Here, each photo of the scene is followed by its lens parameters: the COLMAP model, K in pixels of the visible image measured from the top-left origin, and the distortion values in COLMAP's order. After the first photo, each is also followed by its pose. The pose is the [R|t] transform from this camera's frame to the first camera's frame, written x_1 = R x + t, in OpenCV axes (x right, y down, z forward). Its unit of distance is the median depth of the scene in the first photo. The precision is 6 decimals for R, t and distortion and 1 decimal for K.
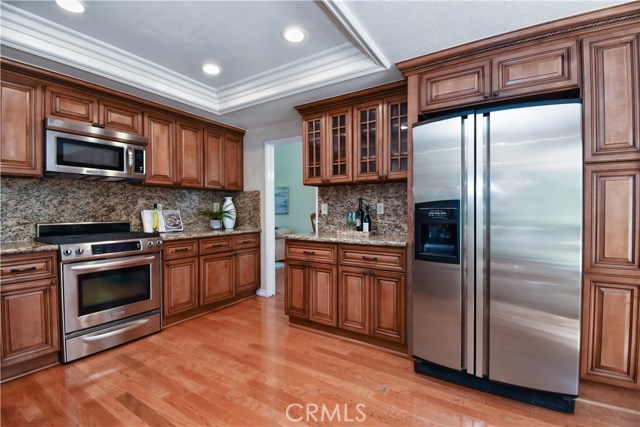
lens RADIAL K [[286.7, 0, 320.6], [0, 286.7, 213.7], [0, 0, 1]] dist [-0.006271, -0.002036]
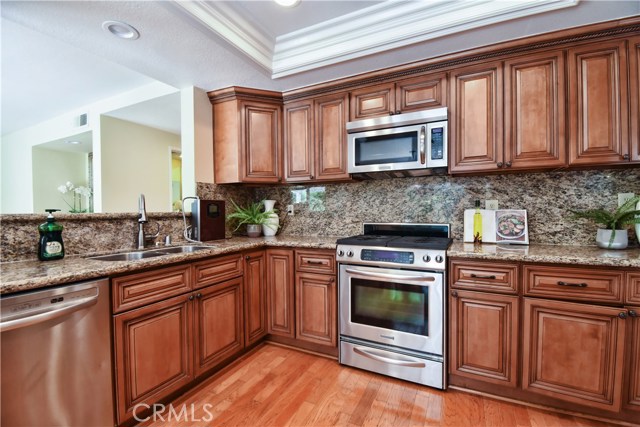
lens RADIAL K [[286.7, 0, 320.1], [0, 286.7, 212.9], [0, 0, 1]] dist [-0.006271, -0.002036]
pose [[0.098255, 0.010706, -0.995104, 0.072130], [-0.004084, 0.999938, 0.010355, -0.010771], [0.995153, 0.003046, 0.098293, 0.626889]]
